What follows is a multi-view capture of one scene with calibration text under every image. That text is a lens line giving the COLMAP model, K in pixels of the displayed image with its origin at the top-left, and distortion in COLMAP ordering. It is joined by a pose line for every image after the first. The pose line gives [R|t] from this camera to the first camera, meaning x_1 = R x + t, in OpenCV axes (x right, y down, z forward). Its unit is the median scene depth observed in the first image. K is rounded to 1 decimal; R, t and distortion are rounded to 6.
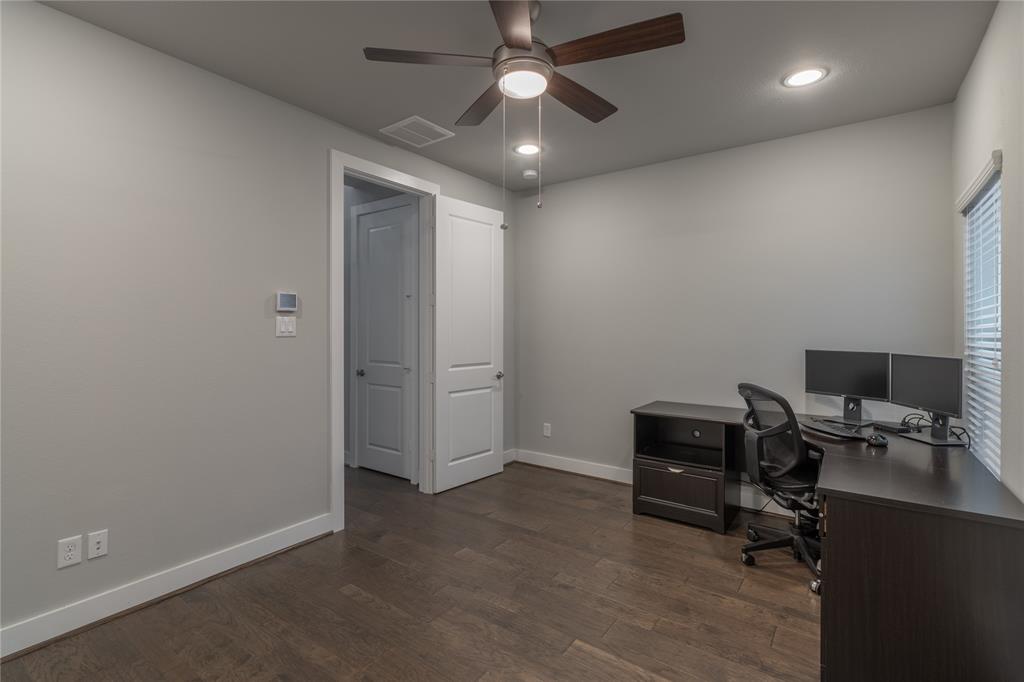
lens RADIAL K [[478.4, 0, 514.3], [0, 478.4, 327.8], [0, 0, 1]] dist [0.002976, 0.001072]
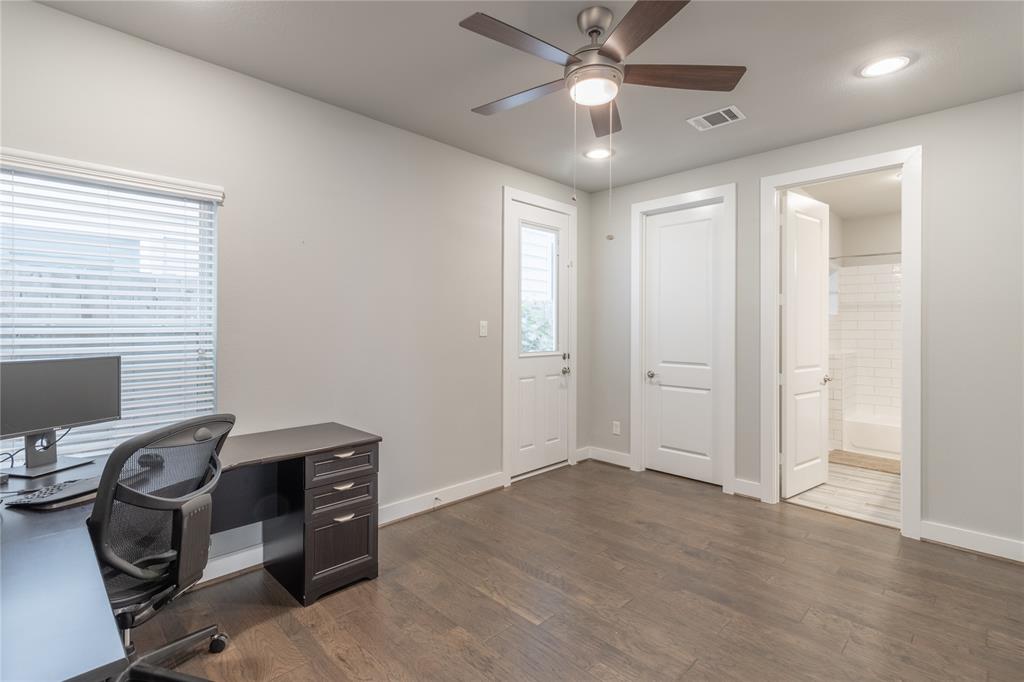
lens RADIAL K [[478.4, 0, 514.3], [0, 478.4, 327.8], [0, 0, 1]] dist [0.002976, 0.001072]
pose [[-0.985886, -0.010944, 0.167062, 0.012487], [-0.012235, 0.999903, -0.006700, 0.015075], [-0.166973, -0.008649, -0.985924, 2.039528]]
